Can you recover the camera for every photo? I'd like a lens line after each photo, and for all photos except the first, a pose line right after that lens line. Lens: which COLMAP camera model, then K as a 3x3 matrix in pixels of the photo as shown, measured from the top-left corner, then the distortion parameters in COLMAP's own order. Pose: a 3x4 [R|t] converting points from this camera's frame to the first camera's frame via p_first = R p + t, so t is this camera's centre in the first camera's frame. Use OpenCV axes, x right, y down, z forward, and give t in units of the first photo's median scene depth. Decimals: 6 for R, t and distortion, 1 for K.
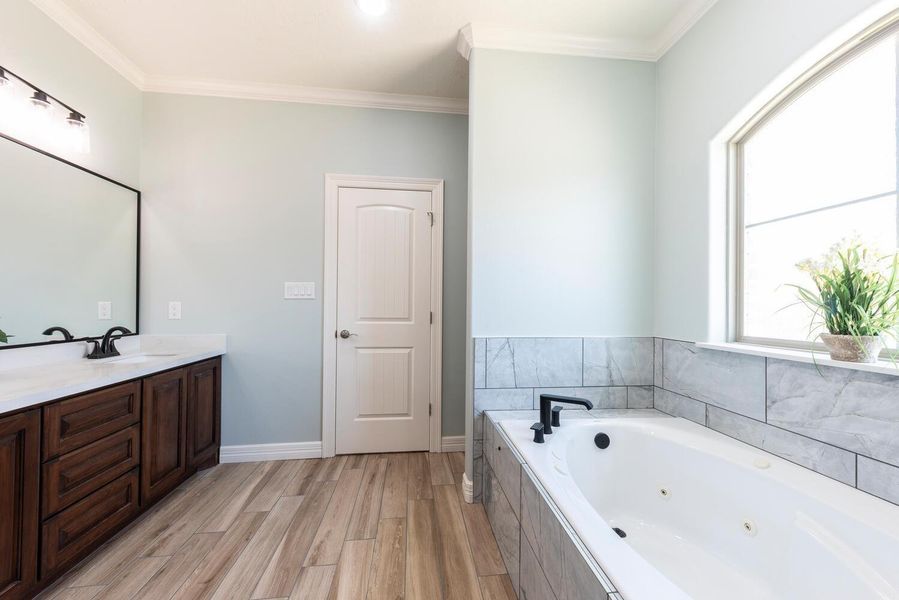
lens RADIAL K [[376.1, 0, 452.2], [0, 376.1, 303.3], [0, 0, 1]] dist [0.002869, 0.000223]
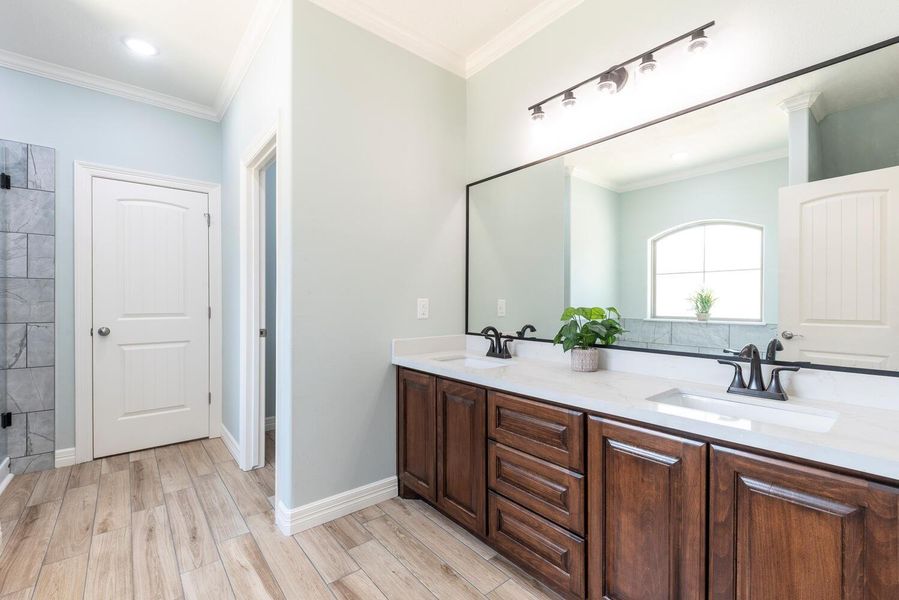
lens RADIAL K [[376.1, 0, 452.2], [0, 376.1, 303.3], [0, 0, 1]] dist [0.002869, 0.000223]
pose [[-0.828354, -0.011933, -0.560078, -0.300257], [-0.003659, 0.999867, -0.015890, 0.020448], [0.560193, -0.011113, -0.828288, 1.740881]]
